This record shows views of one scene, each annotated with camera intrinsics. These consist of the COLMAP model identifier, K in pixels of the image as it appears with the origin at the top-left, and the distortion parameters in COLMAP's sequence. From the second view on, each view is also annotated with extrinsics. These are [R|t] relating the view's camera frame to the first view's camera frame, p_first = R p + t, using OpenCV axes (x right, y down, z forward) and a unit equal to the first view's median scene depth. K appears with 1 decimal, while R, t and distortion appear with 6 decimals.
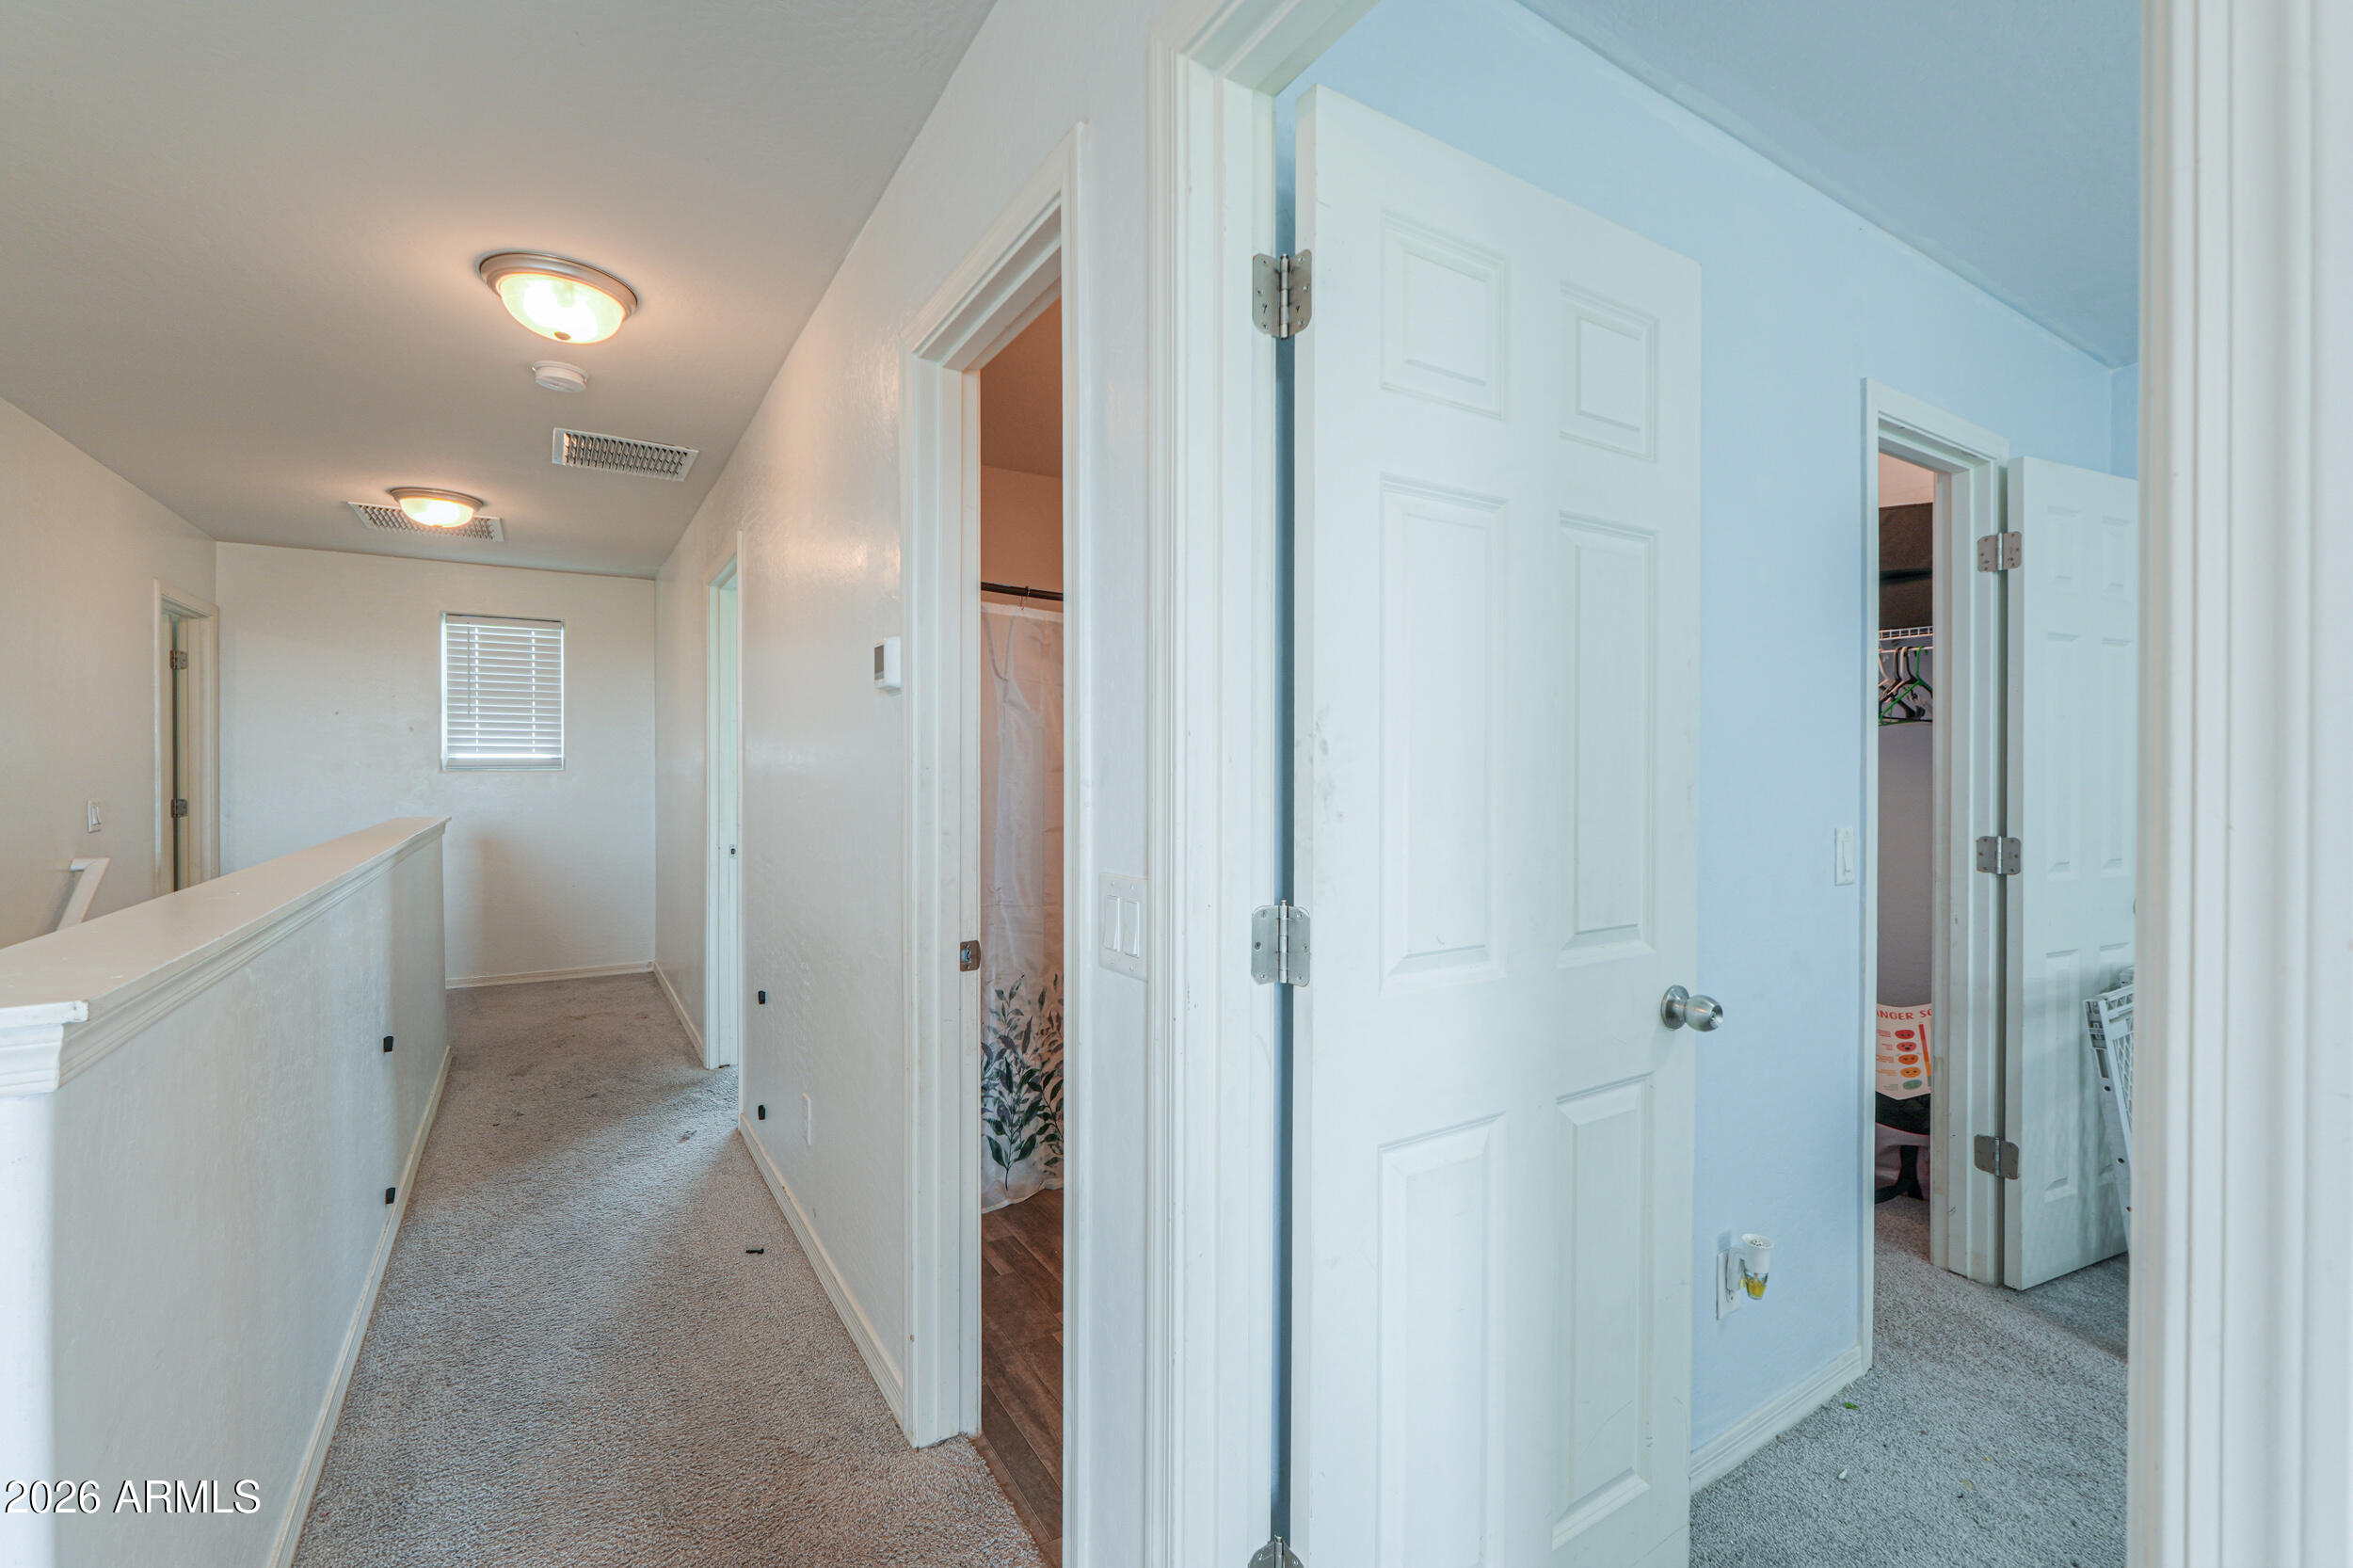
lens RADIAL K [[995.1, 0, 1173.5], [0, 995.1, 778.6], [0, 0, 1]] dist [0.000177, -0.000713]
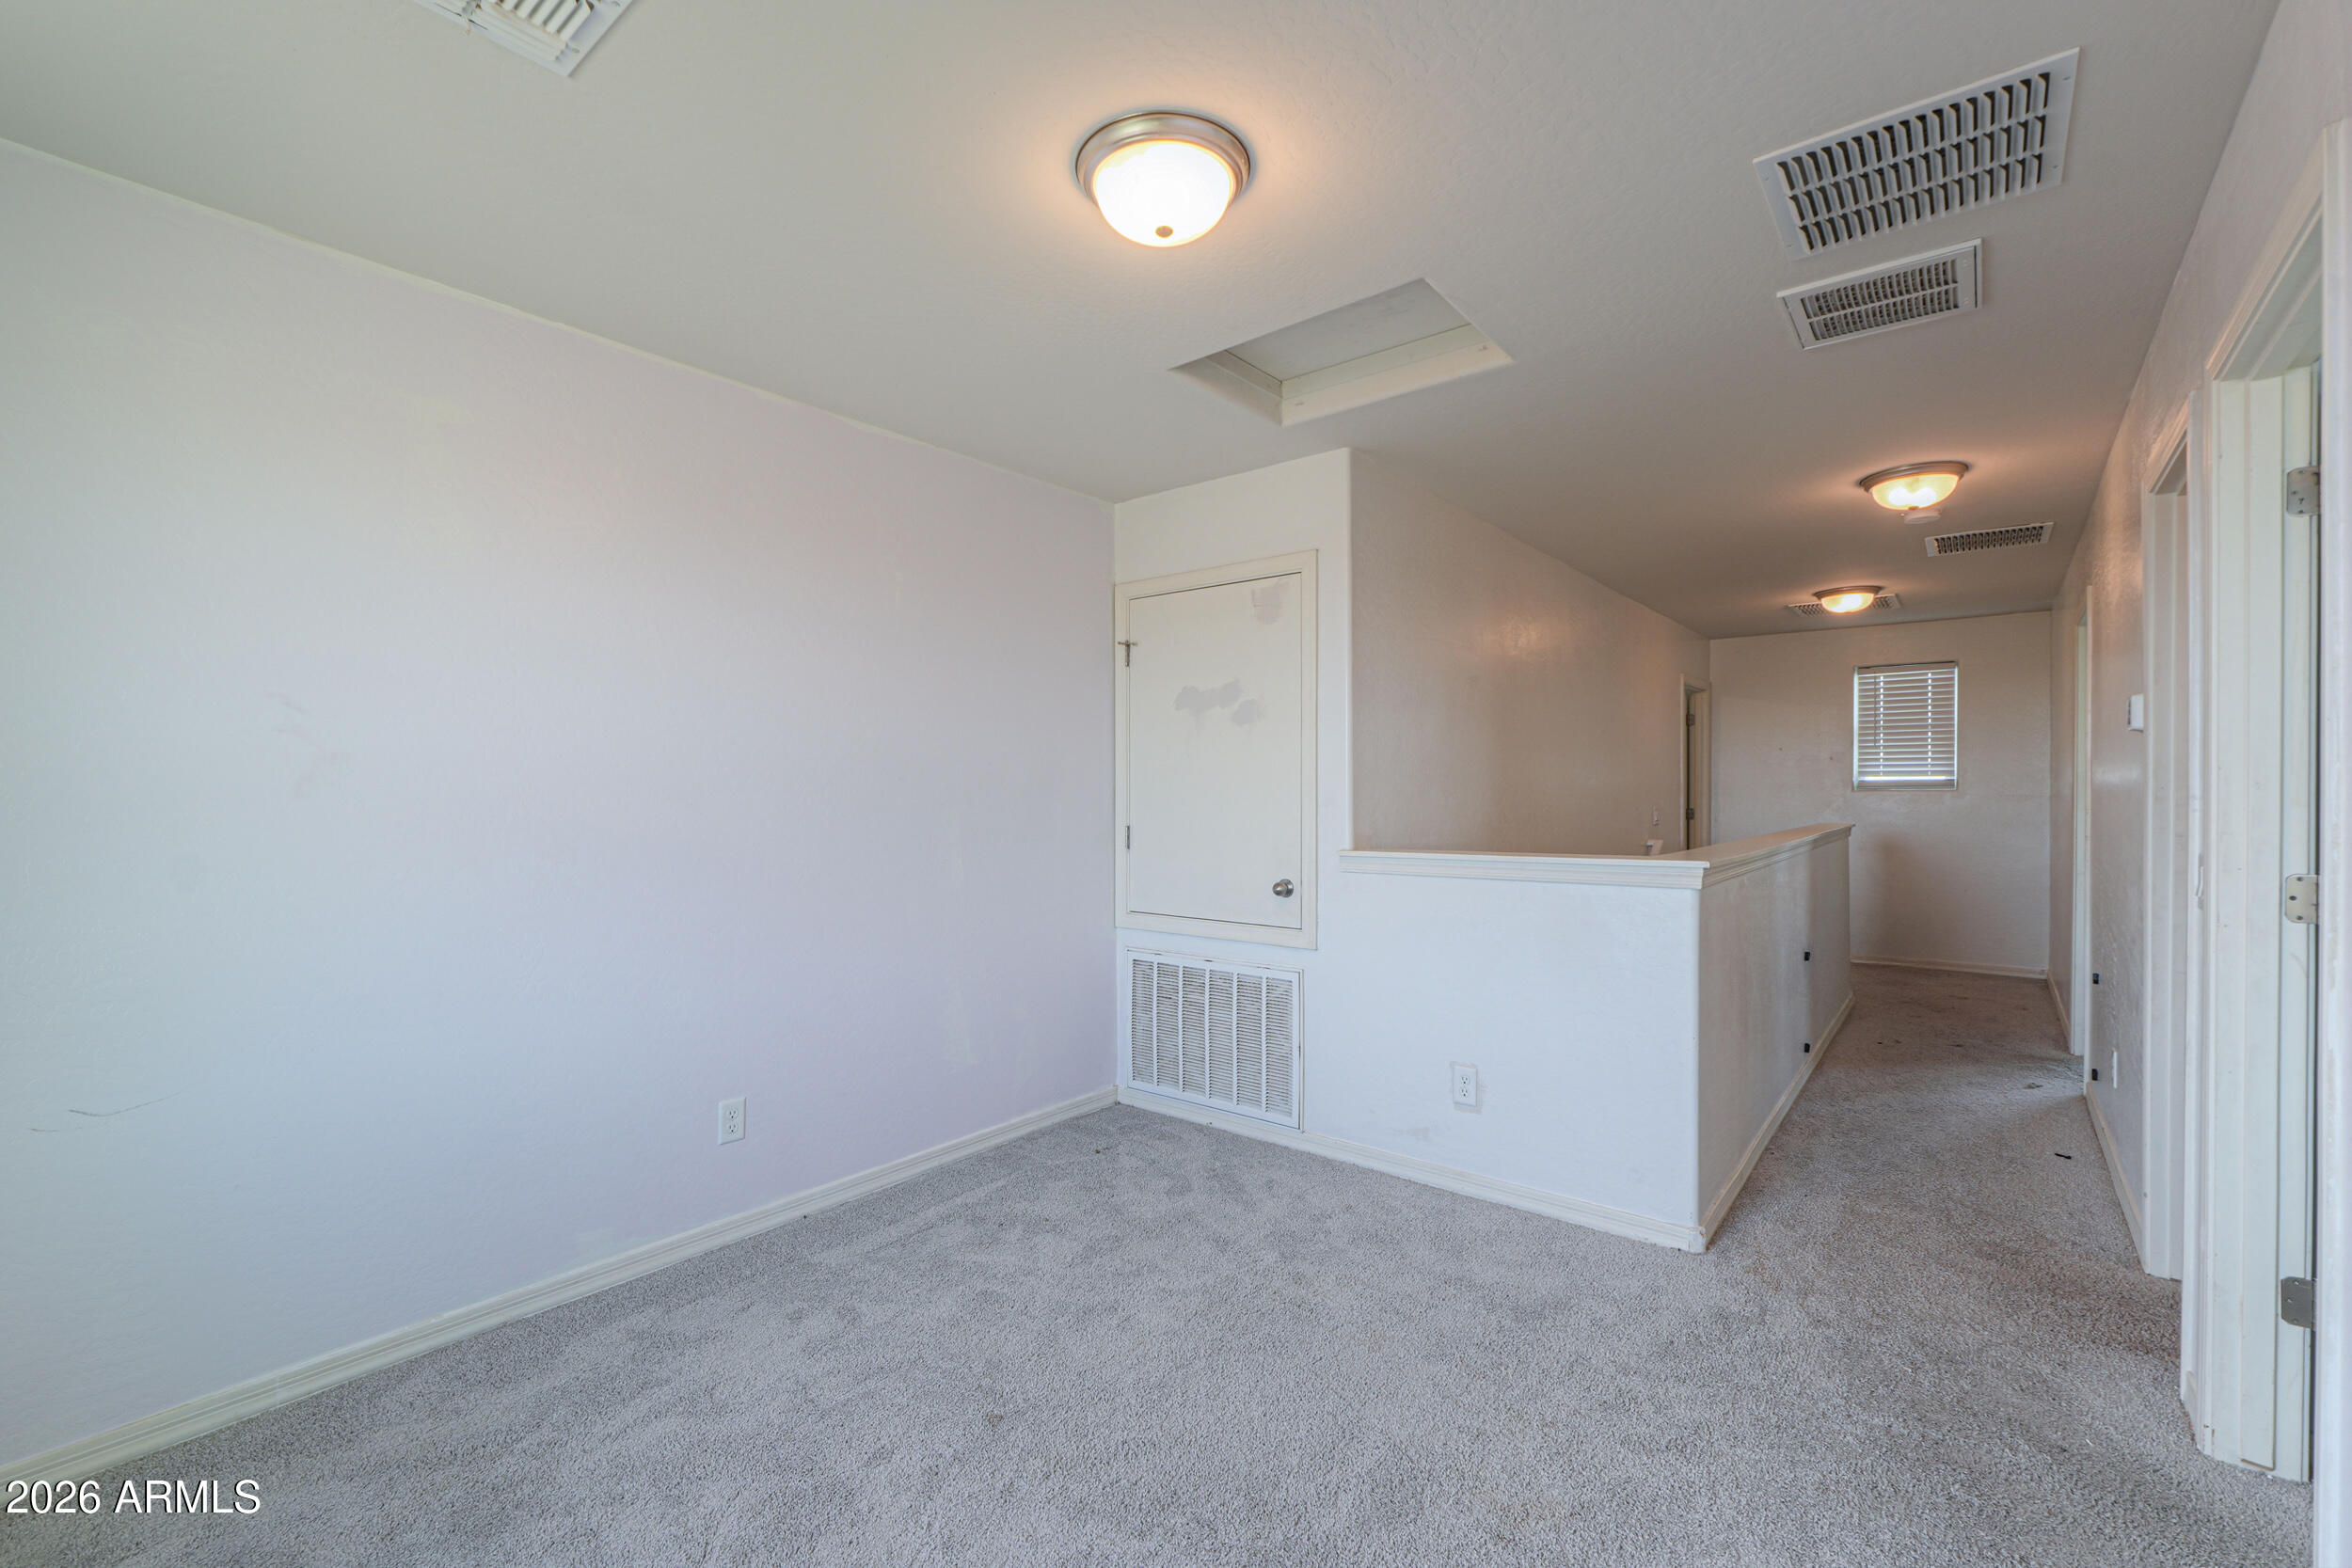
lens RADIAL K [[994.4, 0, 1172.4], [0, 994.4, 794.3], [0, 0, 1]] dist [0.000269, -0.000086]
pose [[0.317207, 0.003255, -0.948351, 0.241490], [-0.007397, 0.999972, 0.000958, 0.002845], [0.948328, 0.006711, 0.317222, -0.286574]]
